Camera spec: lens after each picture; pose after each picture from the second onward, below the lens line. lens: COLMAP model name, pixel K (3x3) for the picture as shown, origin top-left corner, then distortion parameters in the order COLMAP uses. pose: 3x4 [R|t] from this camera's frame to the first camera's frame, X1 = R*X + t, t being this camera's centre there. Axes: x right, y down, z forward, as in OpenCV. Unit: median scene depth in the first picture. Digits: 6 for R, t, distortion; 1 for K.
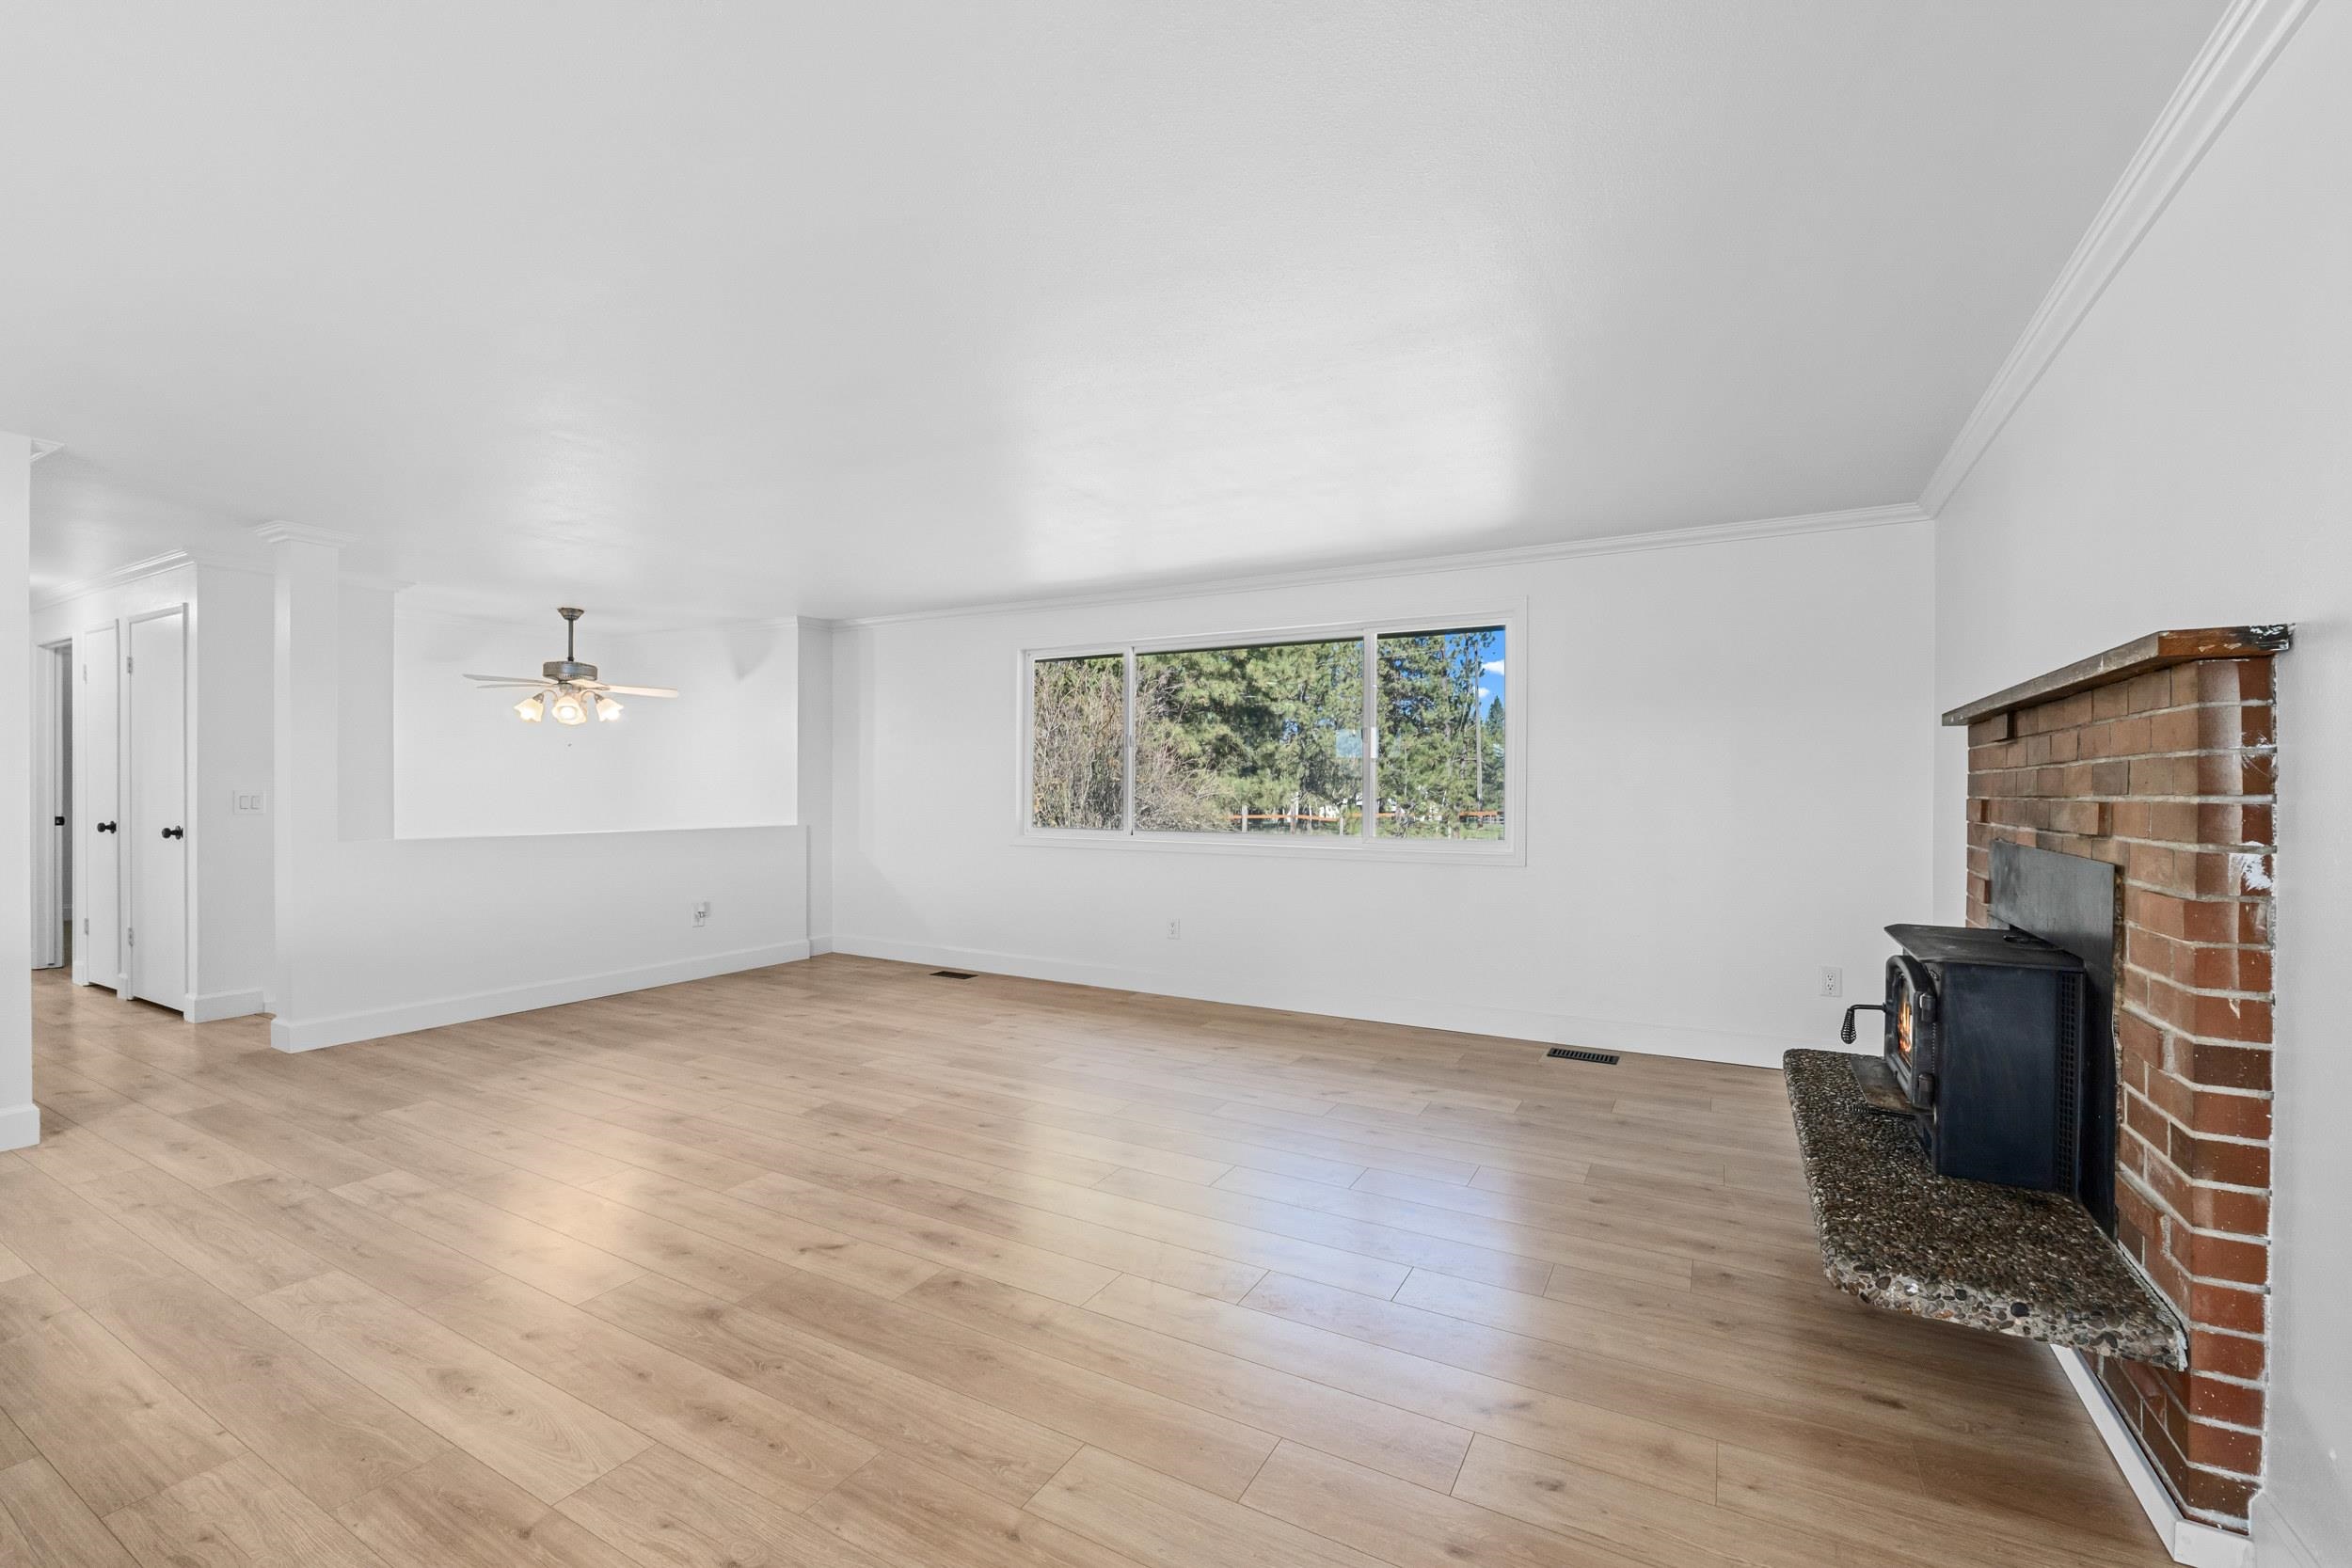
lens RADIAL K [[1006.2, 0, 1166.2], [0, 1006.2, 790.2], [0, 0, 1]] dist [0.013749, -0.000055]
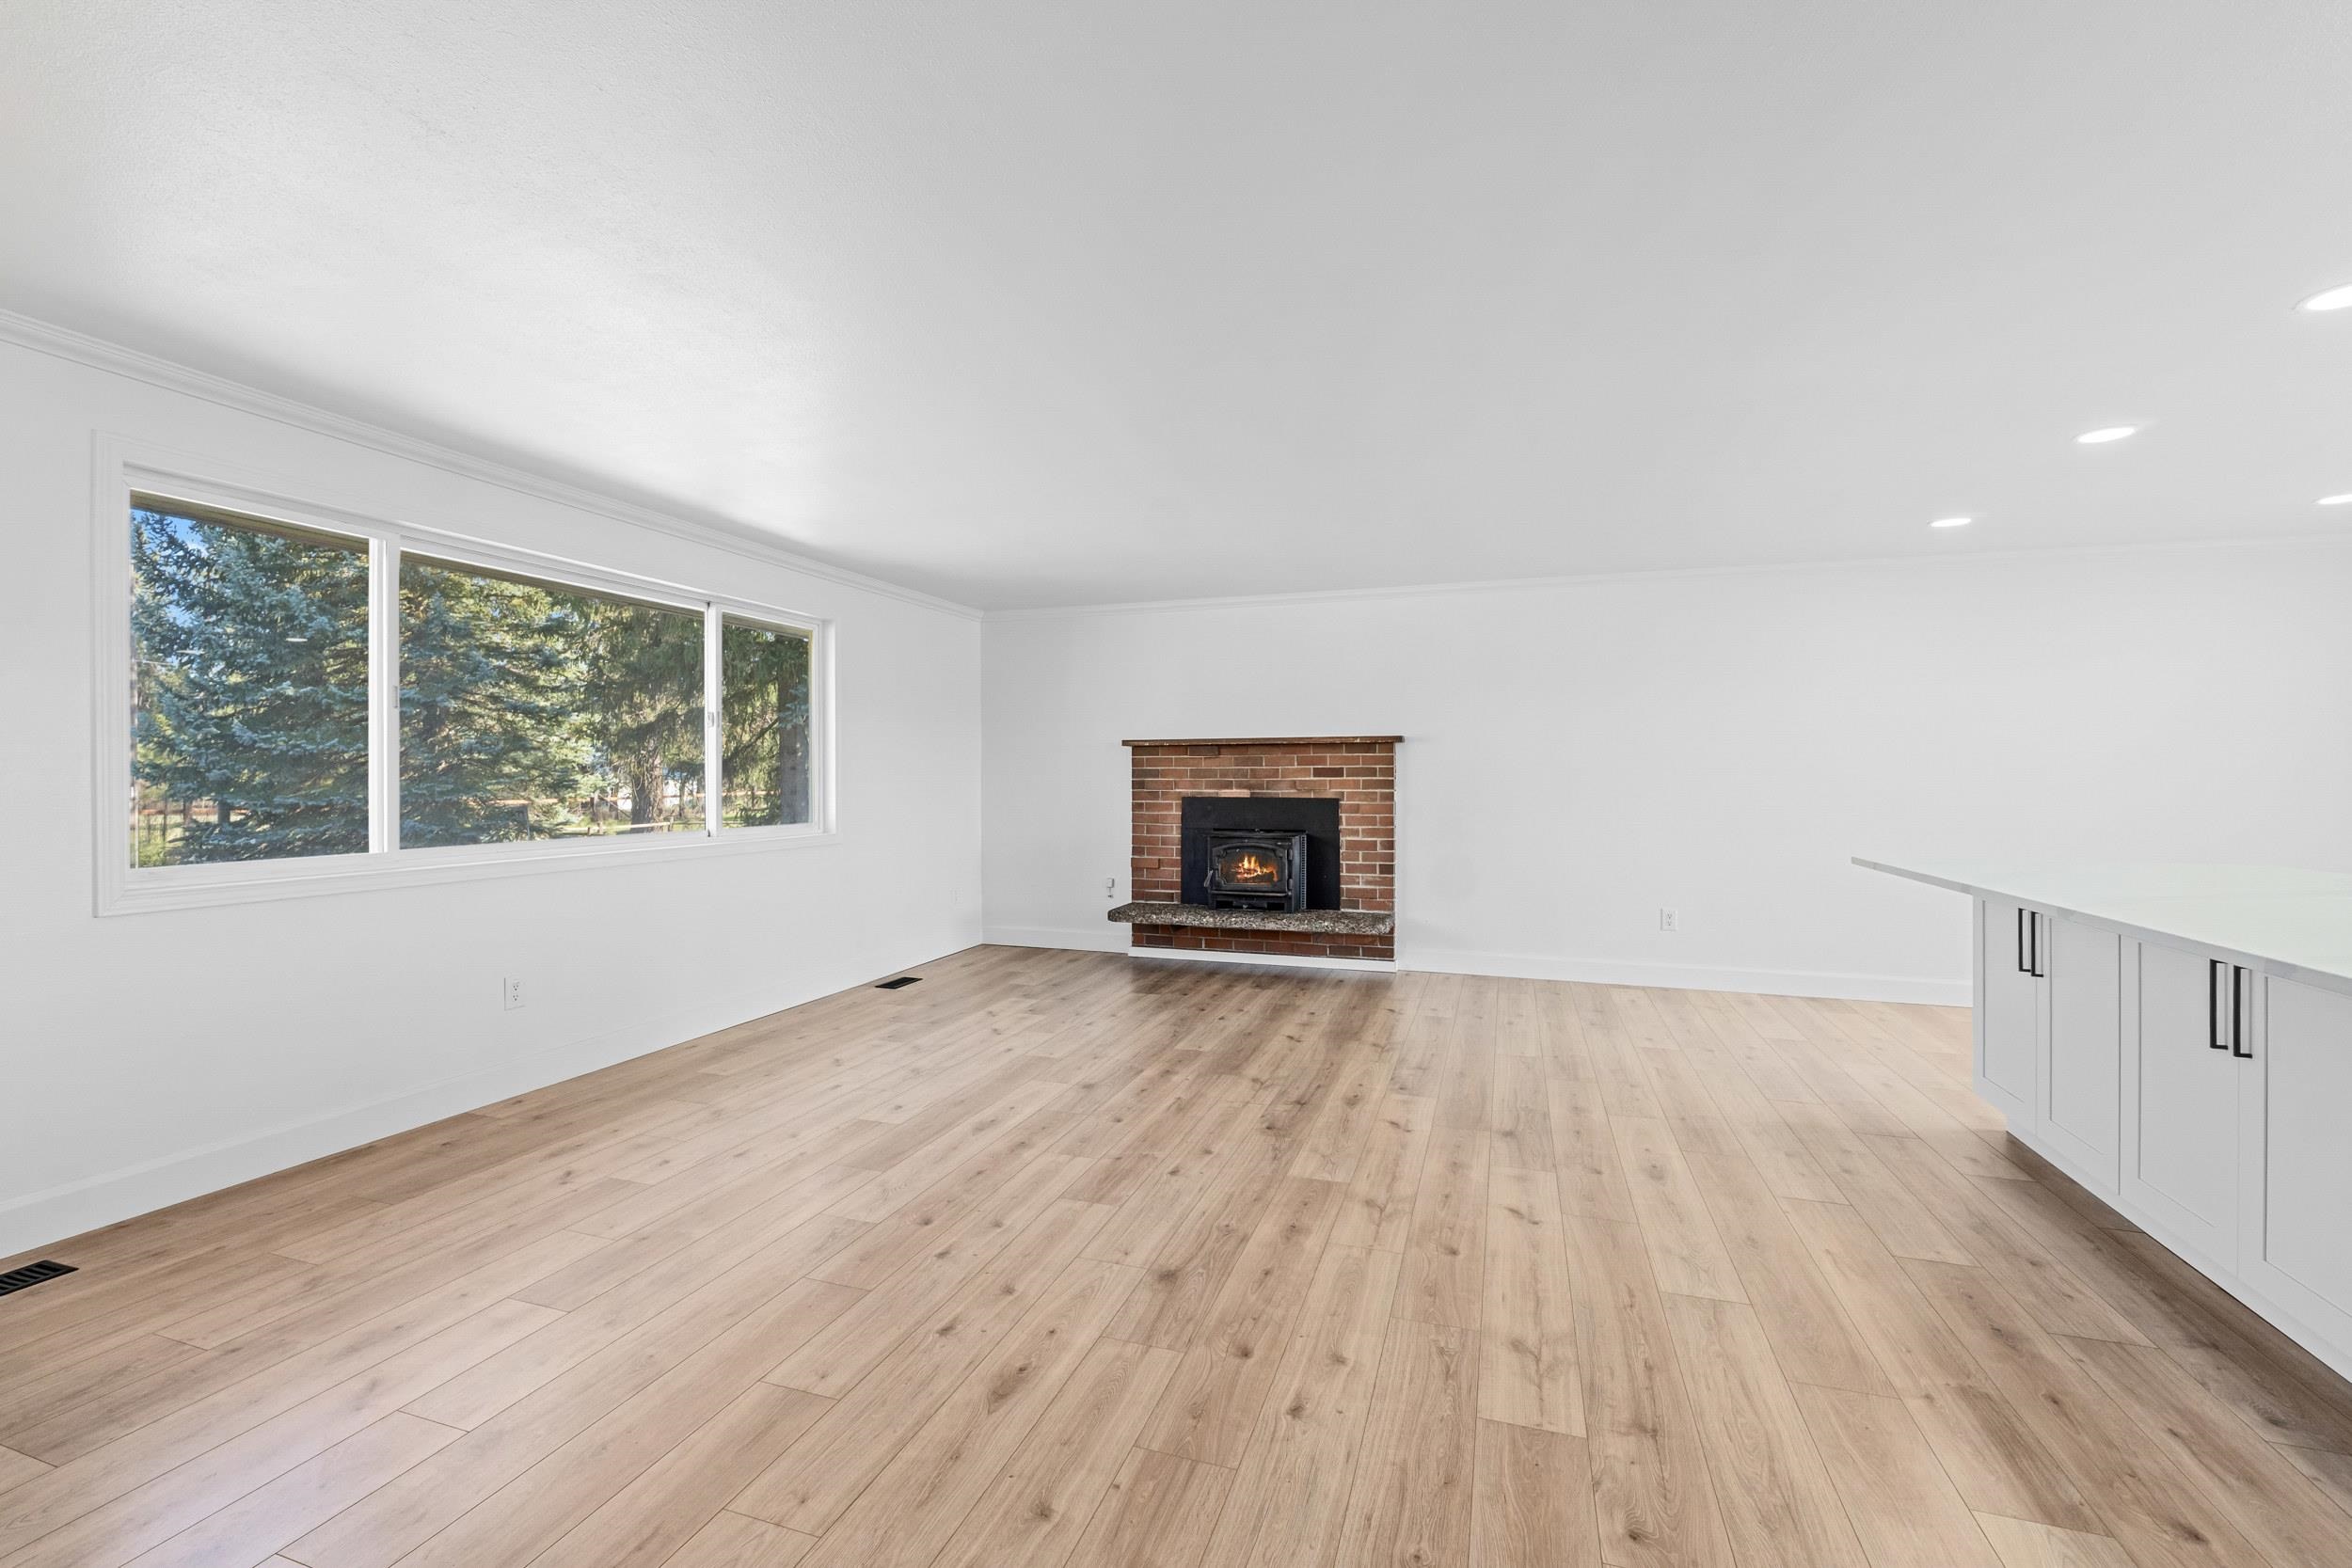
lens RADIAL K [[1006.2, 0, 1172.7], [0, 1006.2, 778.7], [0, 0, 1]] dist [0.013749, -0.000055]
pose [[-0.209858, -0.003607, 0.977725, -1.382900], [0.001466, 0.999991, 0.004004, -0.004063], [-0.977731, 0.002273, -0.209851, 1.386256]]
